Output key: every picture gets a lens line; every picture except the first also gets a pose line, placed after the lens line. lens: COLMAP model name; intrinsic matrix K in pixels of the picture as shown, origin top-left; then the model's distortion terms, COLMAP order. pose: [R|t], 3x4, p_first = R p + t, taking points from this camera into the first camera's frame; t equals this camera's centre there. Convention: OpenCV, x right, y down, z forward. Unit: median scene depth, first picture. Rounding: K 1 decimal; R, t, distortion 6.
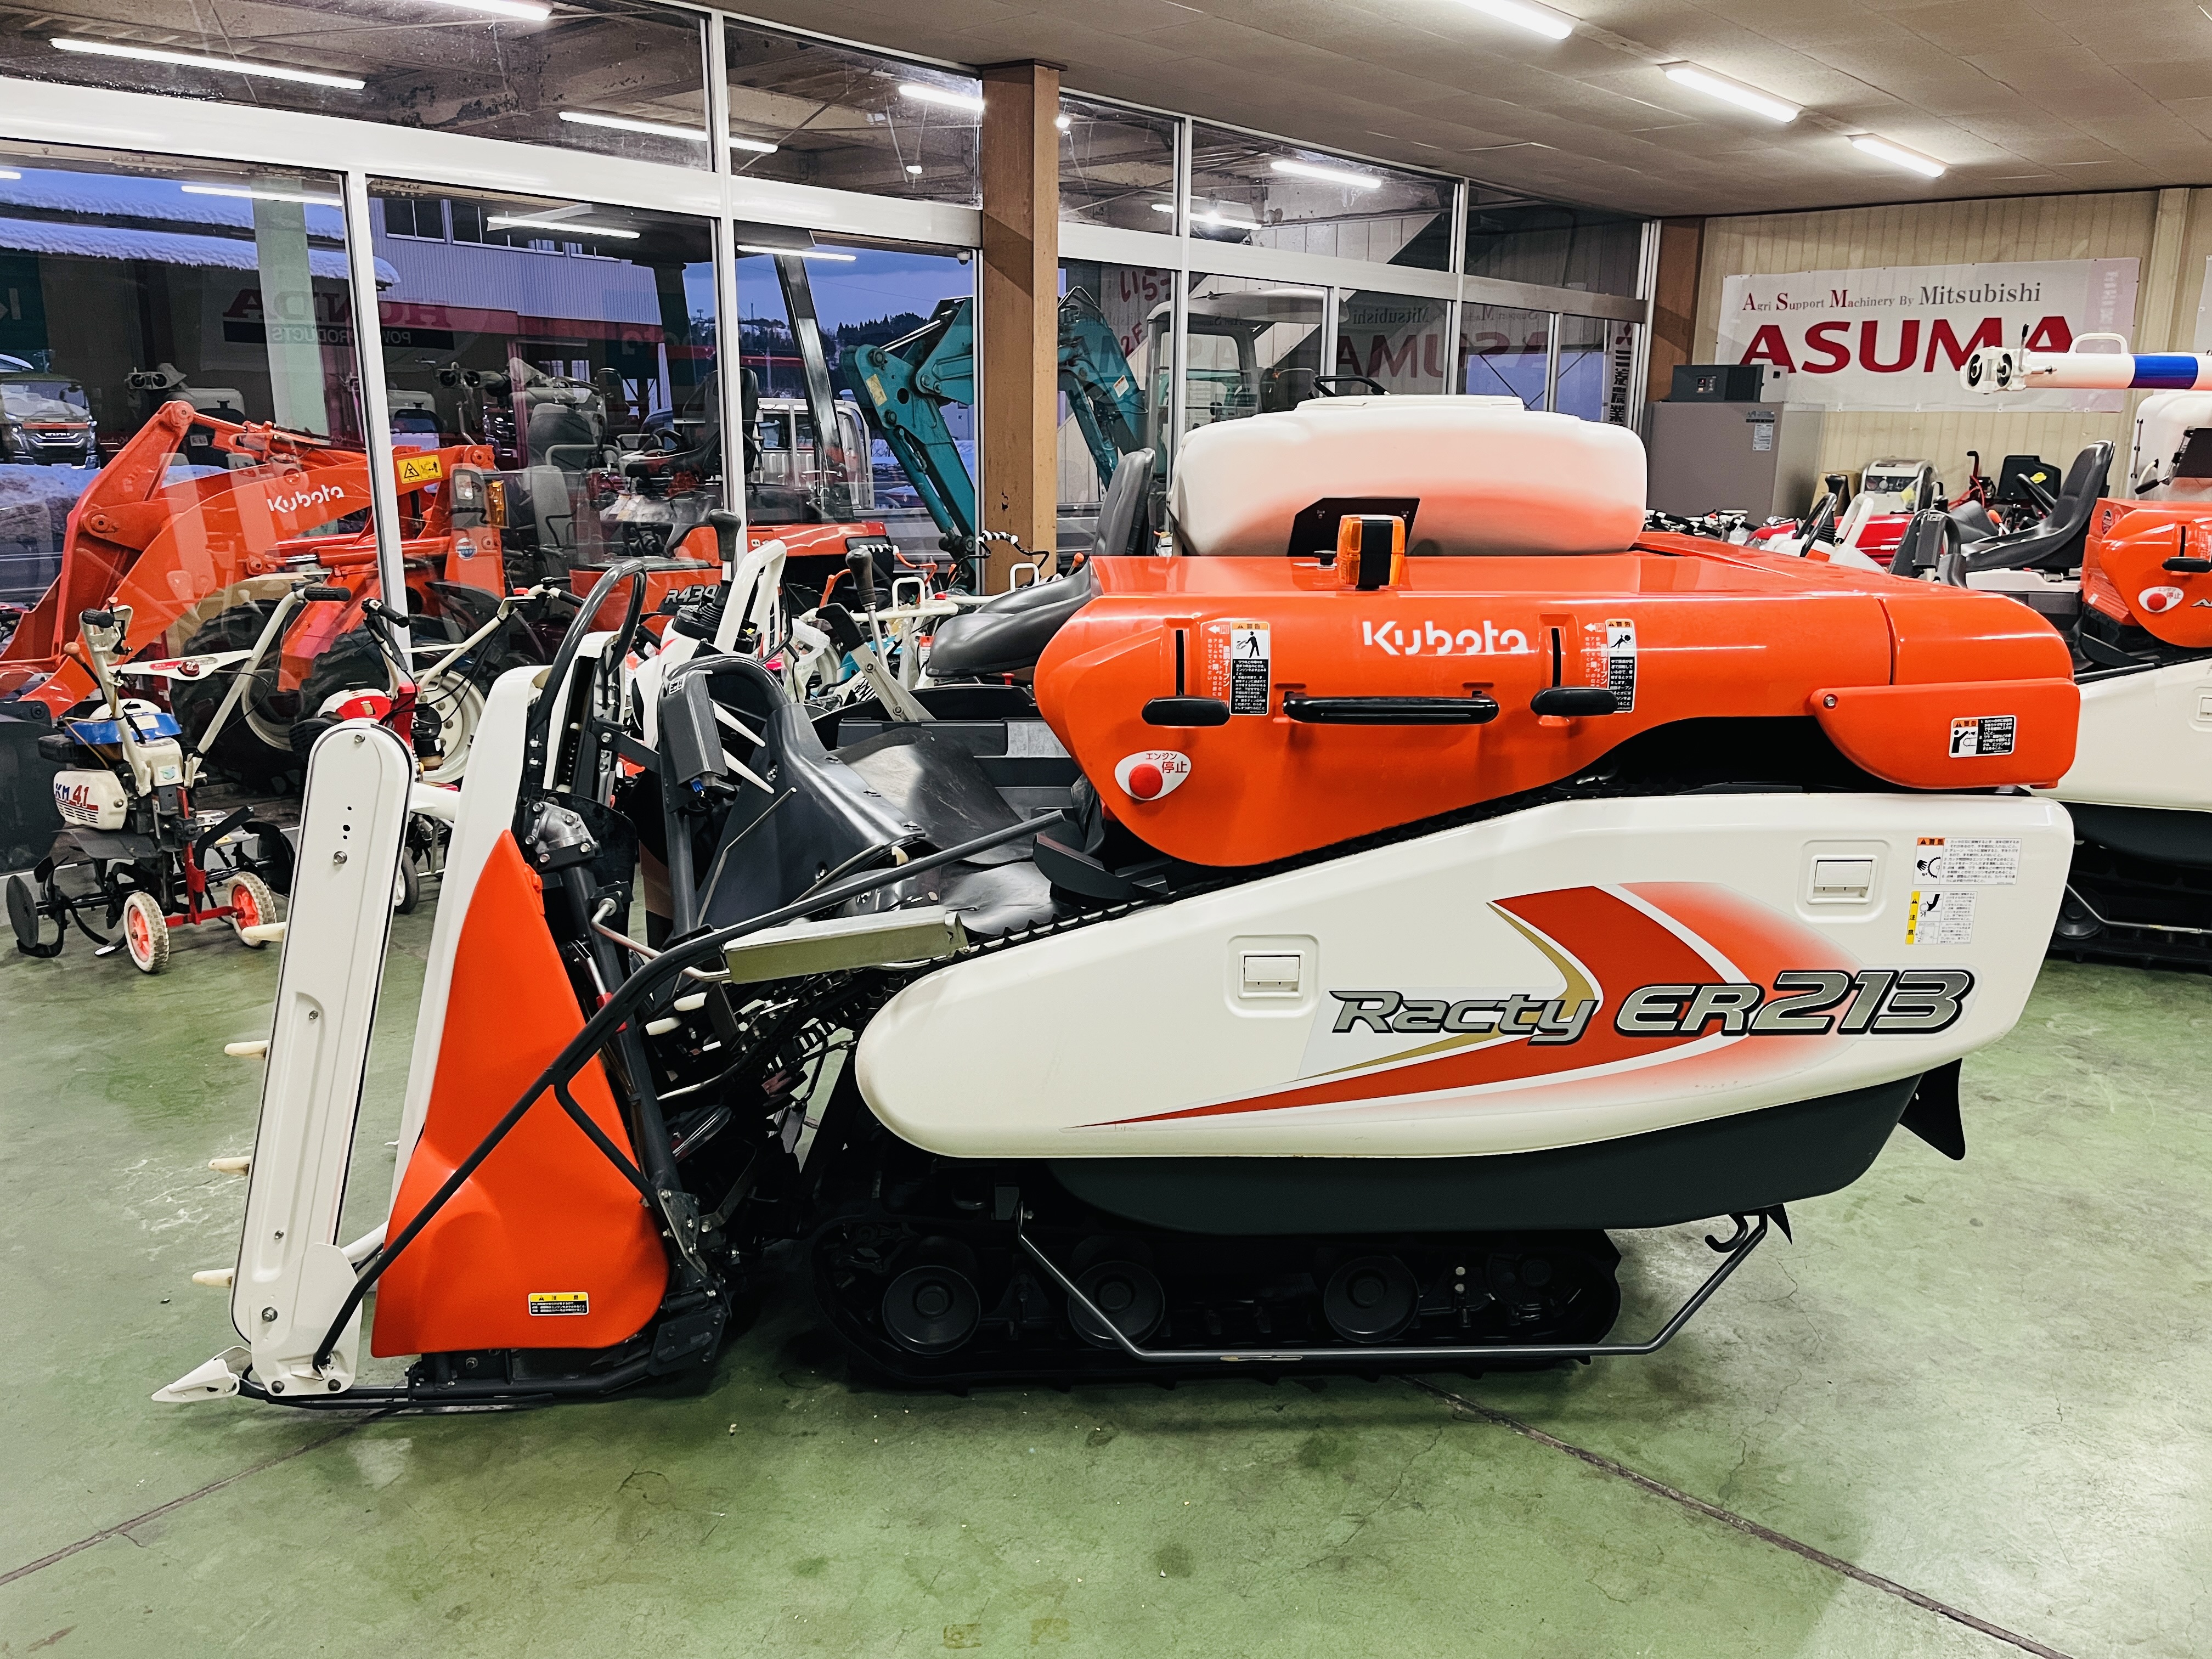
lens RADIAL K [[1681.7, 0, 1113.0], [0, 1681.7, 827.1], [0, 0, 1]] dist [0.070927, -0.098686]
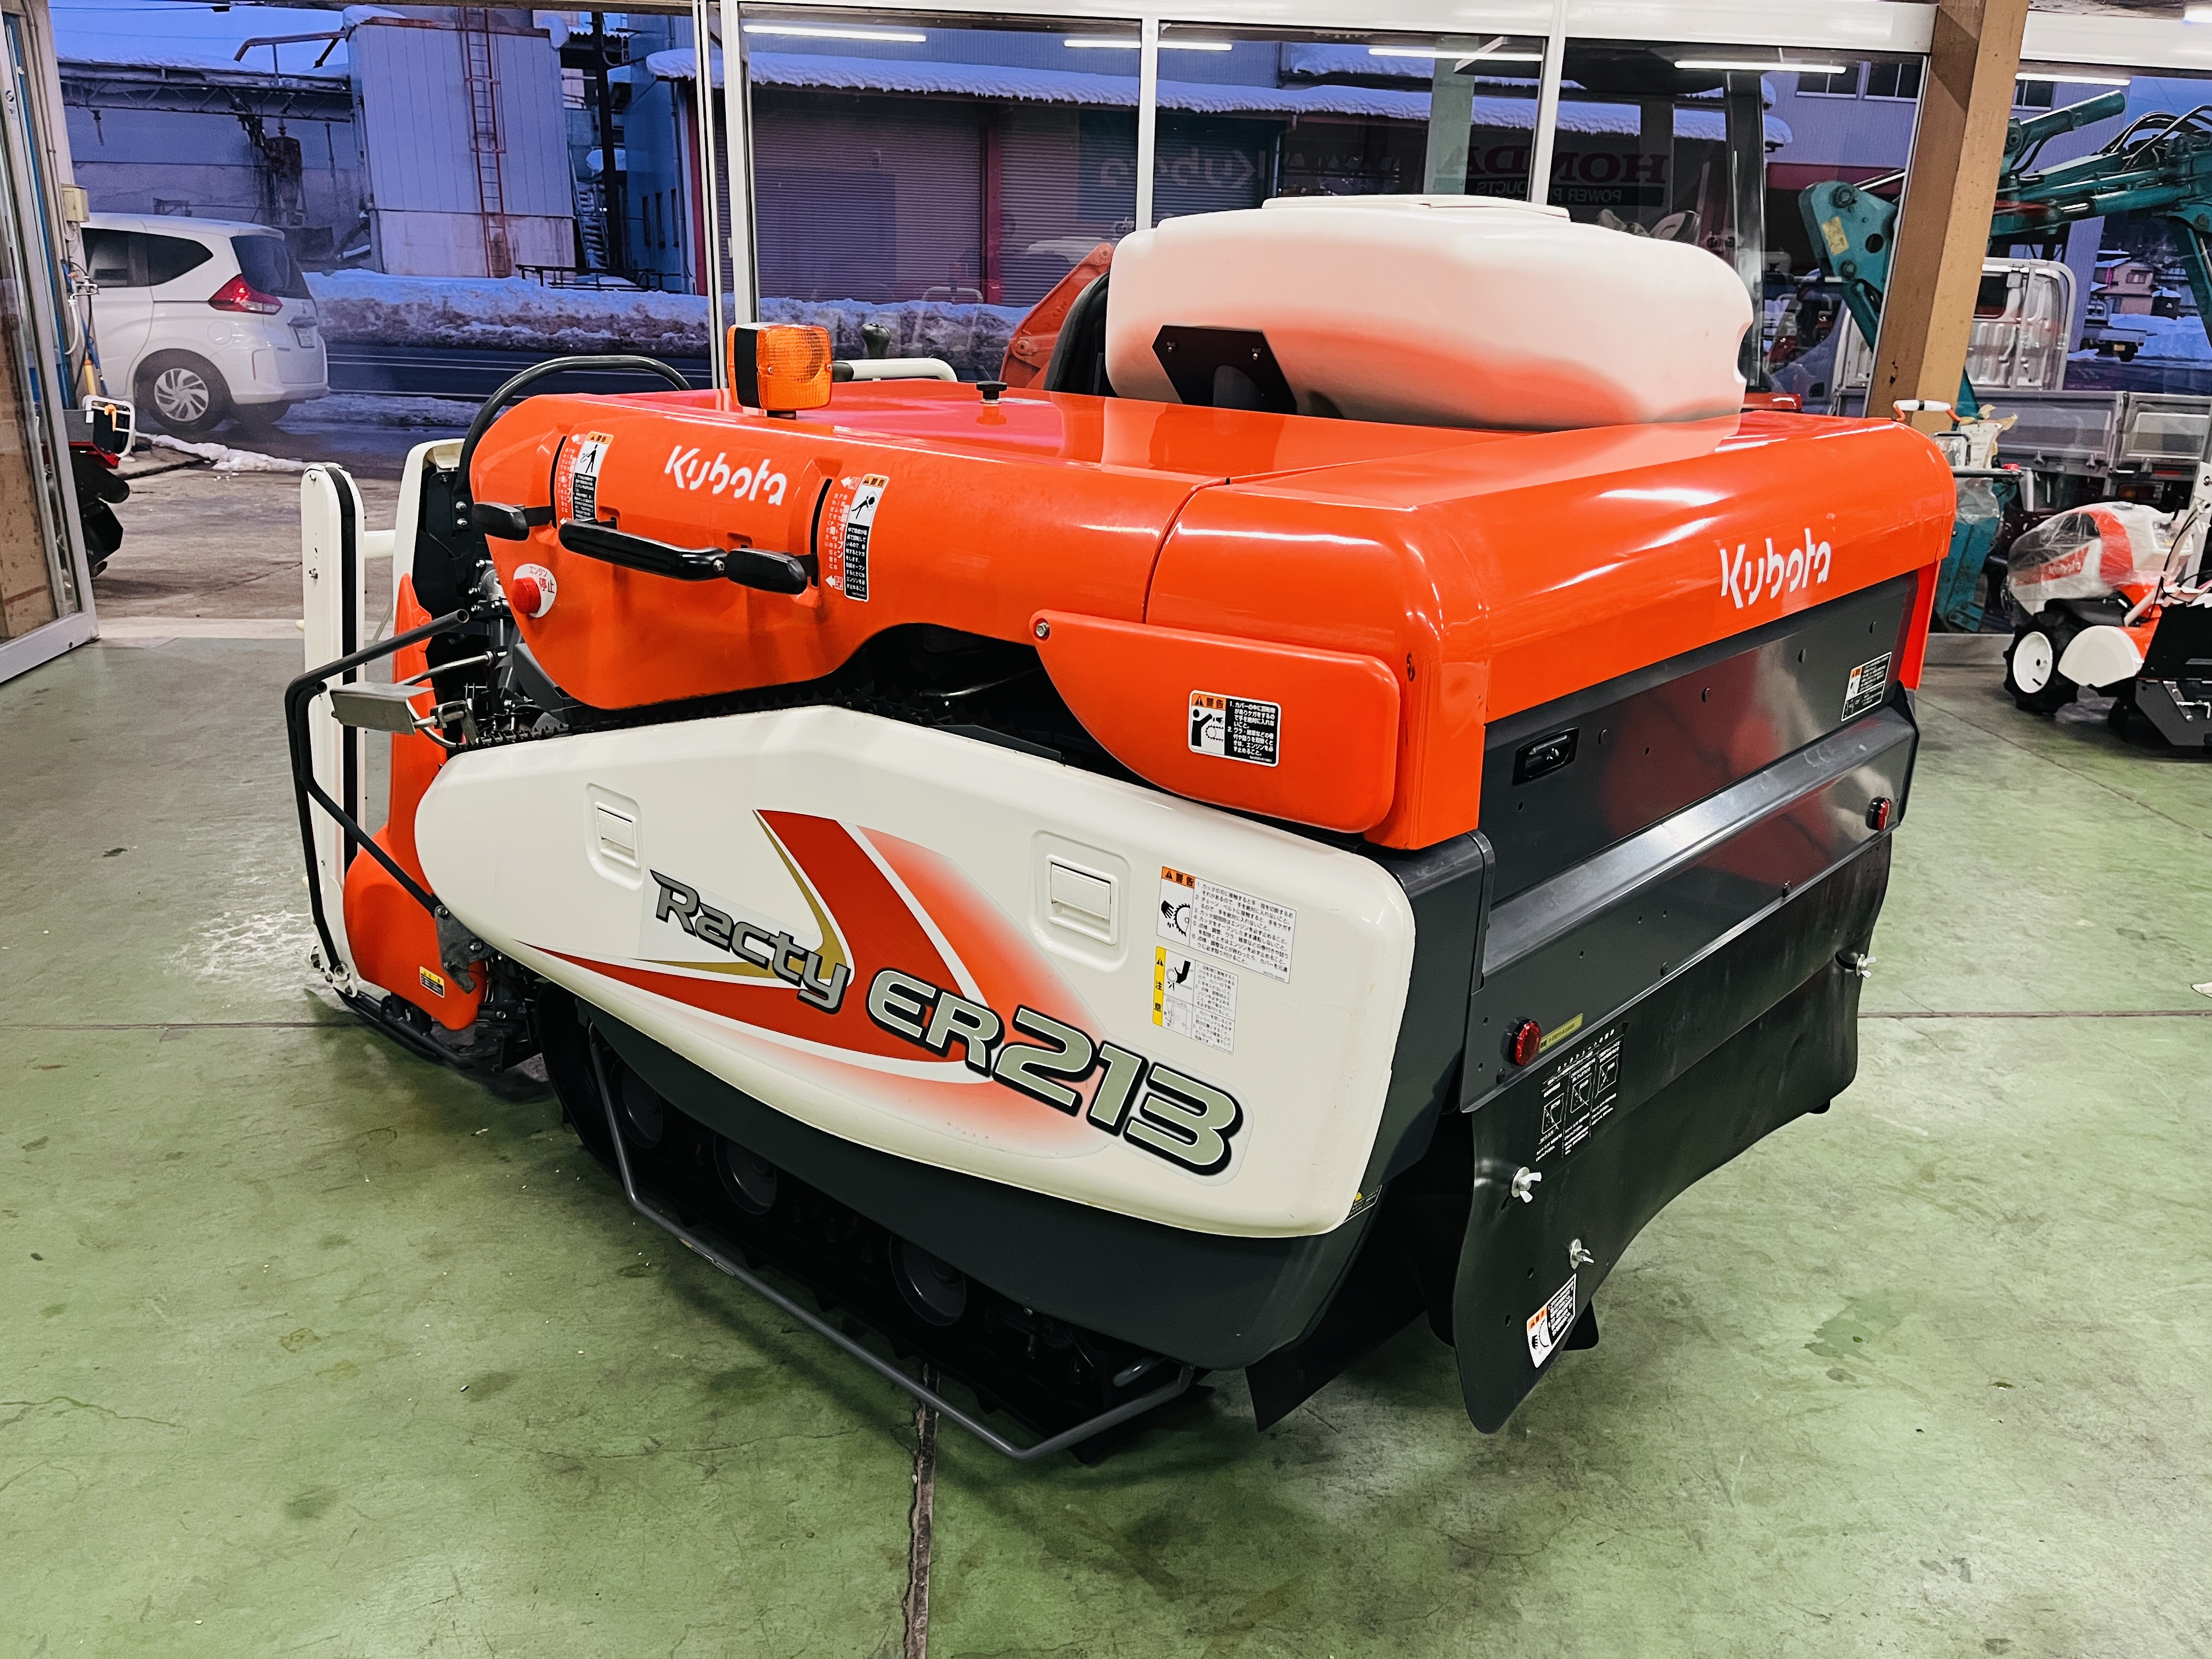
lens RADIAL K [[1681.7, 0, 1110.4], [0, 1681.7, 838.4], [0, 0, 1]] dist [0.070927, -0.098686]
pose [[0.705406, 0.240625, -0.666710, 0.771640], [-0.189491, 0.970397, 0.149741, -0.083934], [0.683005, 0.020707, 0.730120, 0.453179]]
